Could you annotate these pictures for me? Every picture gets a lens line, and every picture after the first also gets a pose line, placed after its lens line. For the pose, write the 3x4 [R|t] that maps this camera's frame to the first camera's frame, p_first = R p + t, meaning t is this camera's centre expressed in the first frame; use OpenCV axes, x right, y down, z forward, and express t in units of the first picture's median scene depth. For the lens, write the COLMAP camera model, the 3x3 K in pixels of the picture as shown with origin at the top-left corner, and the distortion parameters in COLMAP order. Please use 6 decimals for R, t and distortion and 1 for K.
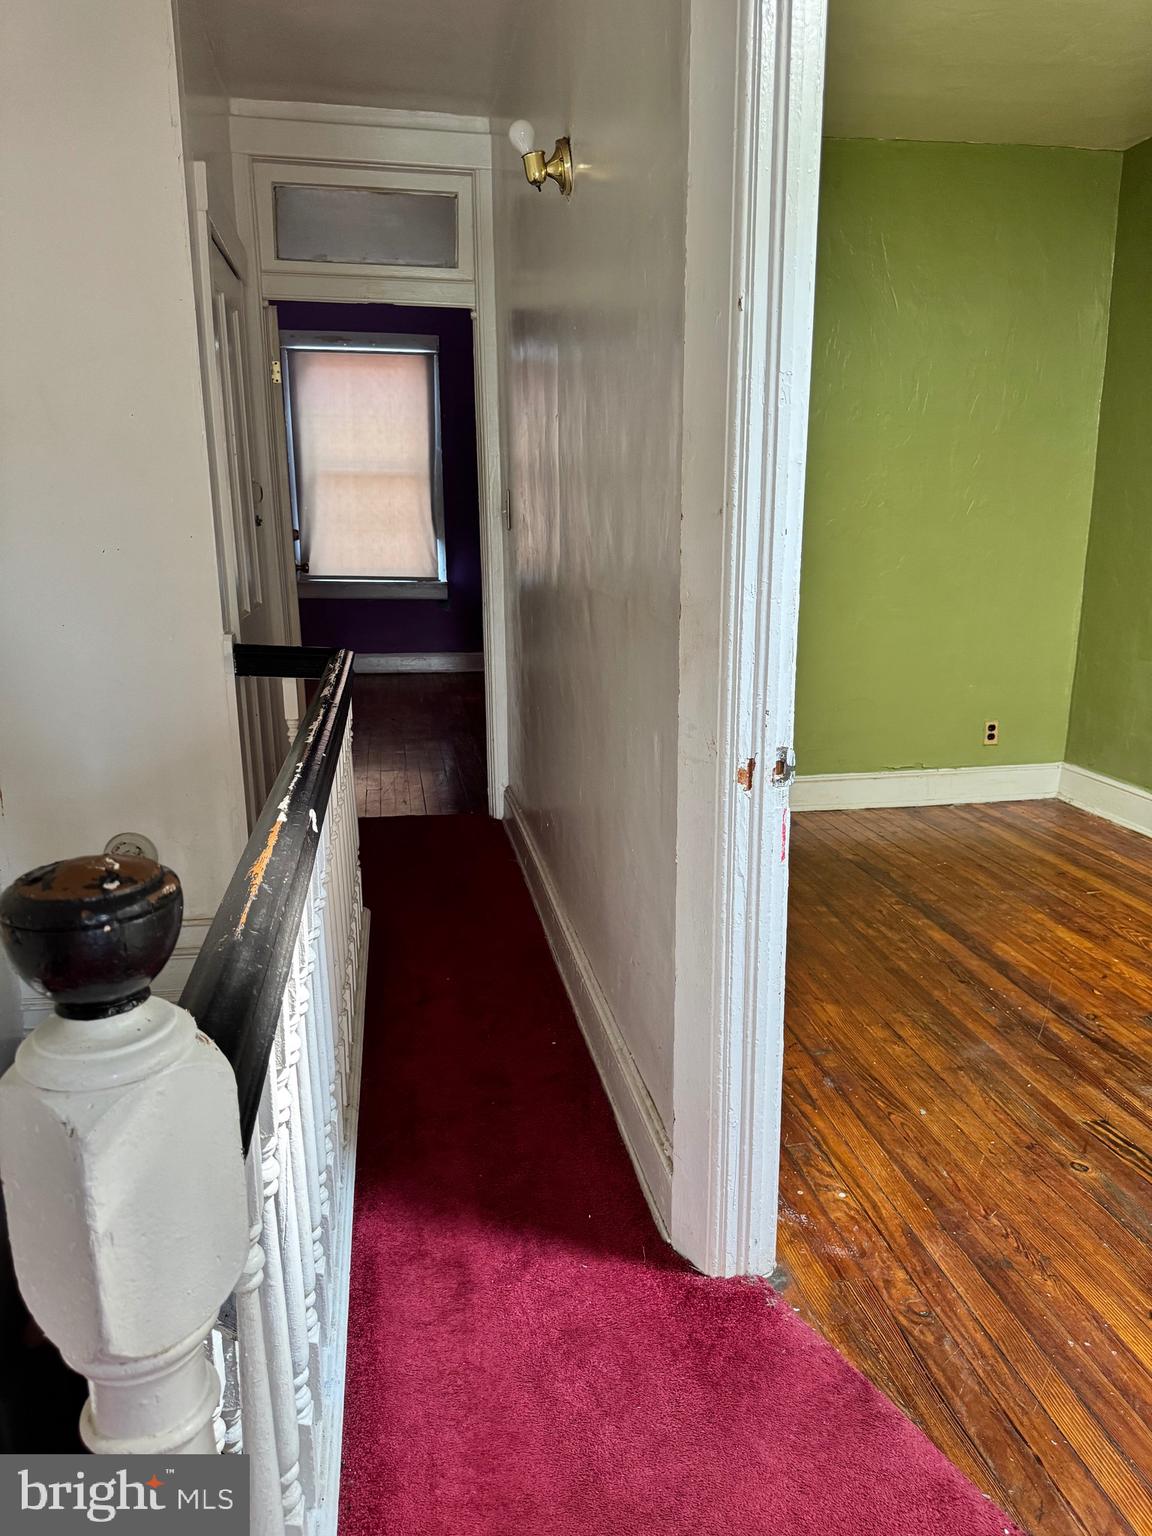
lens RADIAL K [[1084.6, 0, 585.1], [0, 1084.6, 778.2], [0, 0, 1]] dist [0.091794, -0.109562]
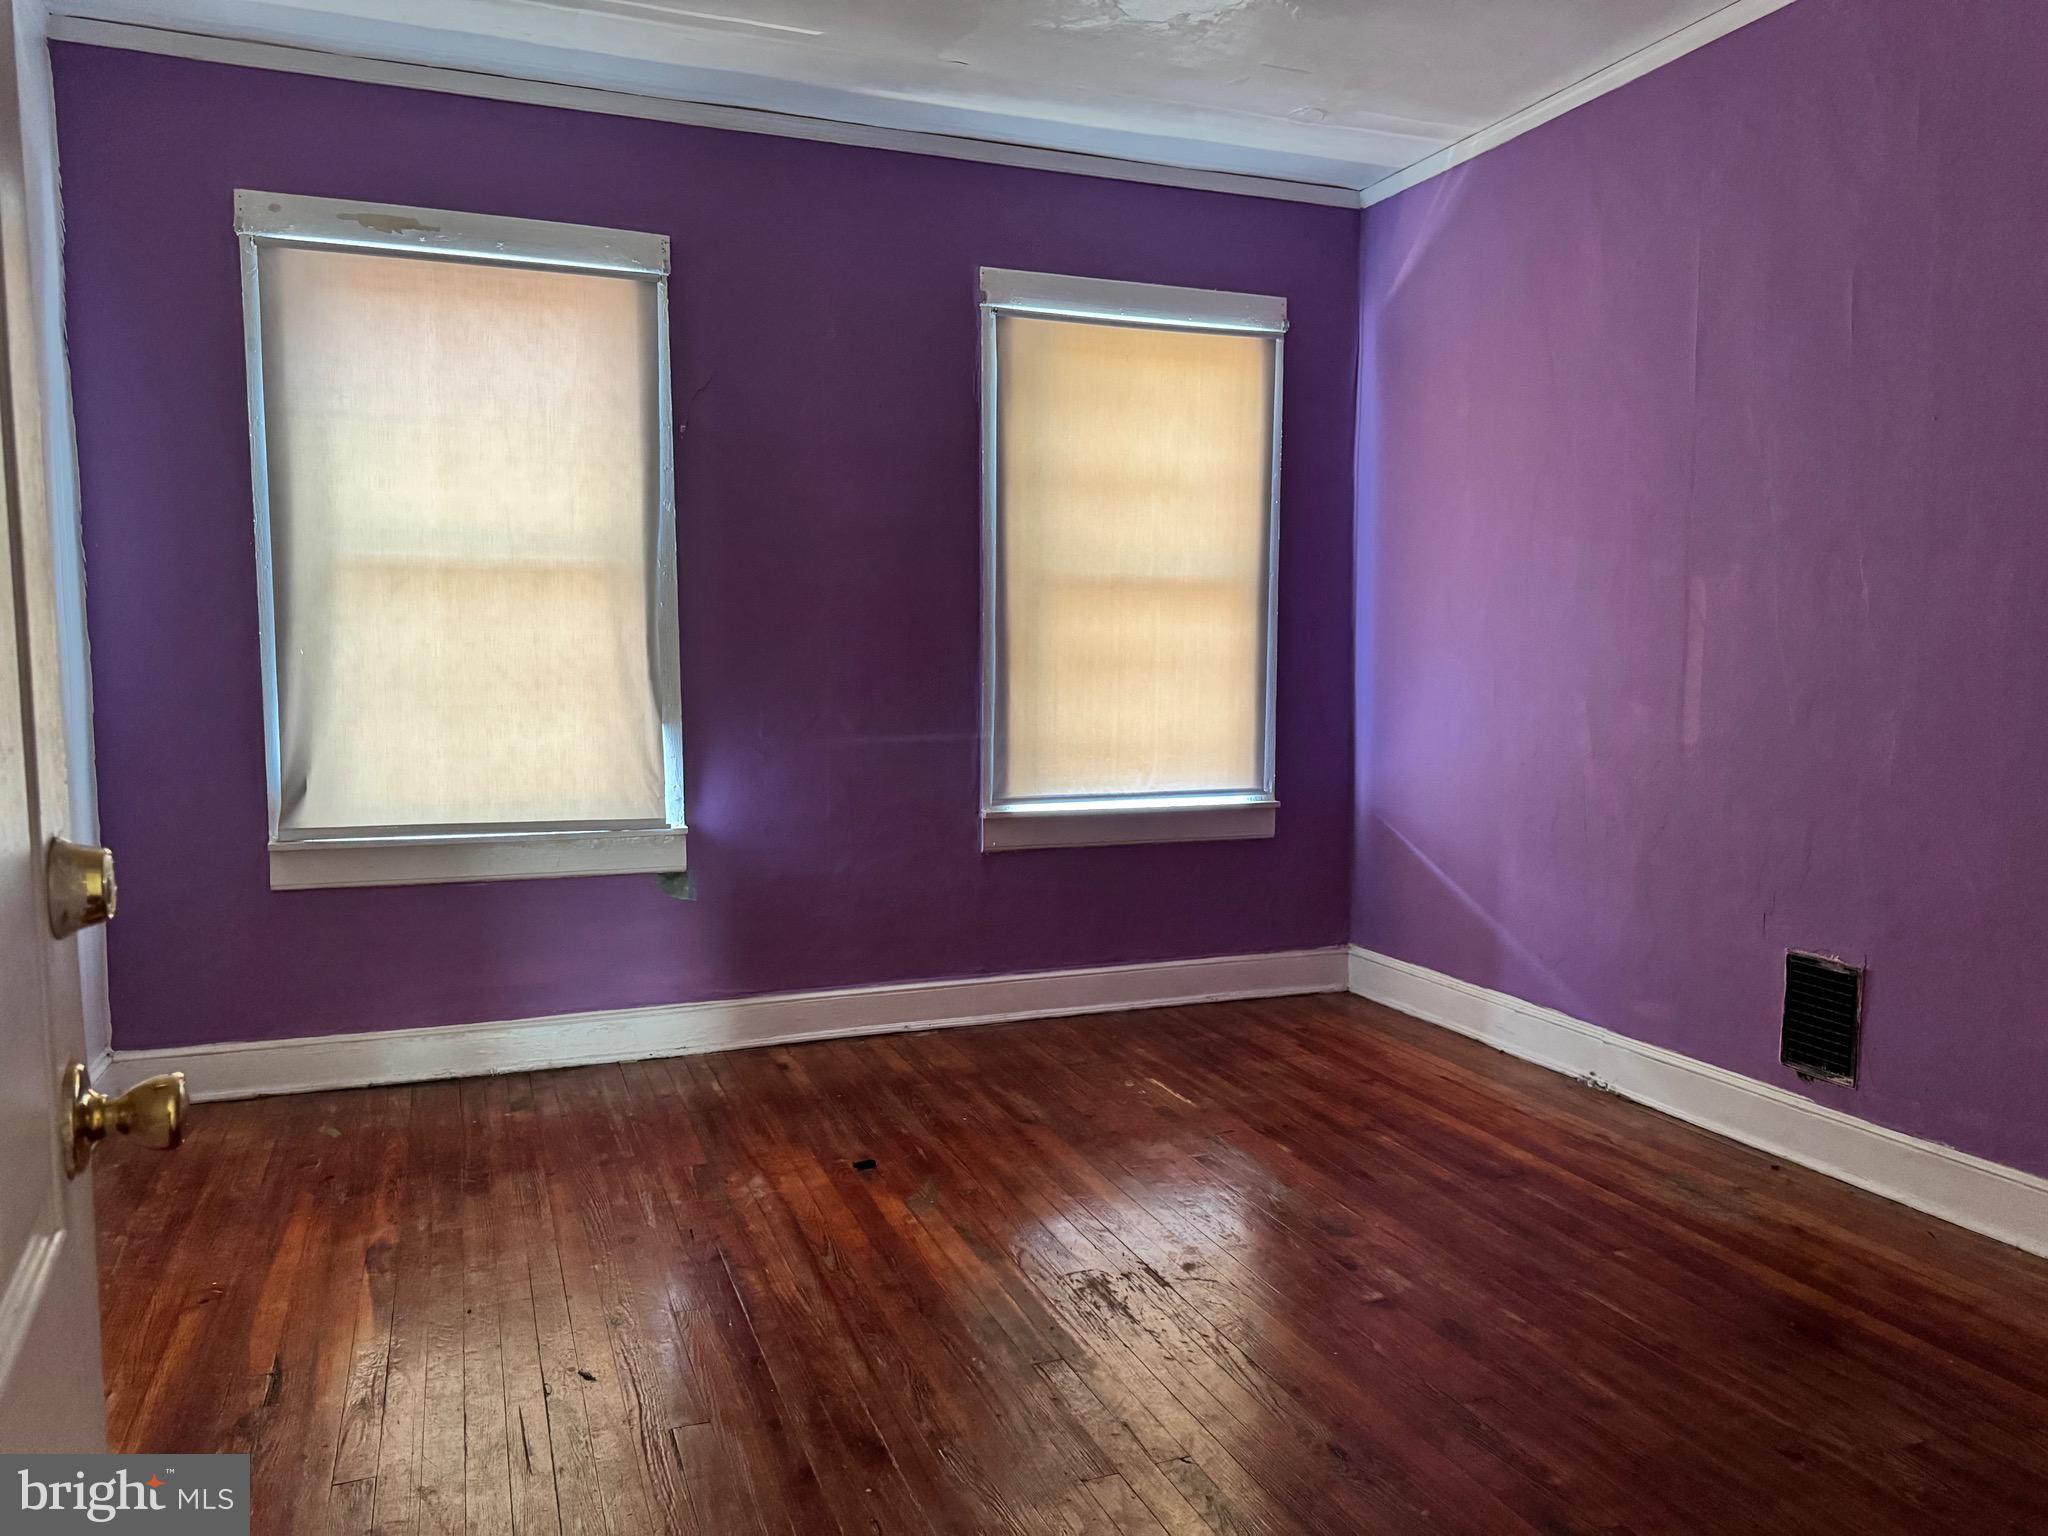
lens RADIAL K [[1446.2, 0, 1023.8], [0, 1446.2, 749.7], [0, 0, 1]] dist [0.091794, -0.109562]
pose [[0.975497, -0.019969, 0.219106, -0.124698], [0.053876, 0.987234, -0.149891, -0.125056], [-0.213316, 0.158022, 0.964119, 0.469057]]
